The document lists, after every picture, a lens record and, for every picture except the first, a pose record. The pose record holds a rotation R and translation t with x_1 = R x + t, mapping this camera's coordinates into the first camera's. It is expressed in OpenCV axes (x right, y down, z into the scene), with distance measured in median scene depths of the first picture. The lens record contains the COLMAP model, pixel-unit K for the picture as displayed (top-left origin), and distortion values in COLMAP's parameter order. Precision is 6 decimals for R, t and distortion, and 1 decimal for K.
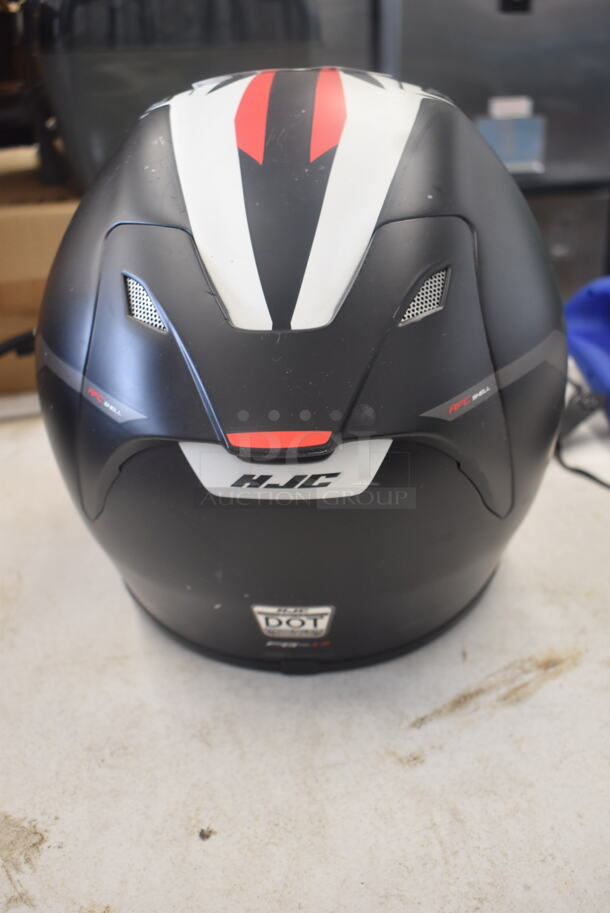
lens RADIAL K [[962.7, 0, 304.9], [0, 962.7, 452.3], [0, 0, 1]] dist [-0.067094, 0.000000]
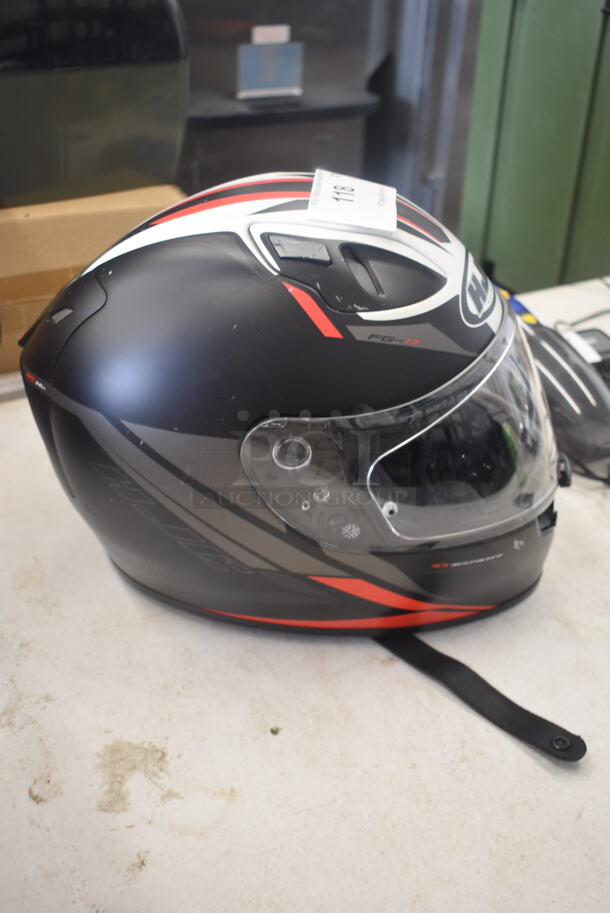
lens RADIAL K [[962.7, 0, 305.6], [0, 962.7, 456.0], [0, 0, 1]] dist [-0.067094, 0.000000]
pose [[0.960436, -0.088359, 0.264112, -0.397234], [0.056888, 0.990584, 0.124528, -0.192347], [-0.272628, -0.104577, 0.956419, -0.365490]]
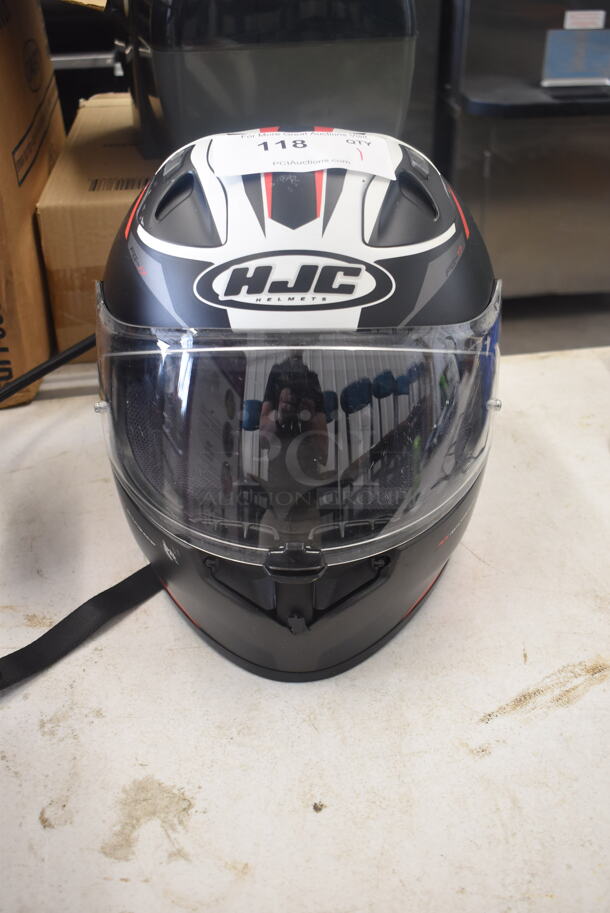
lens RADIAL K [[962.7, 0, 306.6], [0, 962.7, 457.9], [0, 0, 1]] dist [-0.067094, 0.000000]
pose [[0.998345, 0.046118, -0.034371, -0.094224], [-0.041038, 0.989839, 0.136143, -0.228433], [0.040300, -0.134507, 0.990093, -0.197852]]
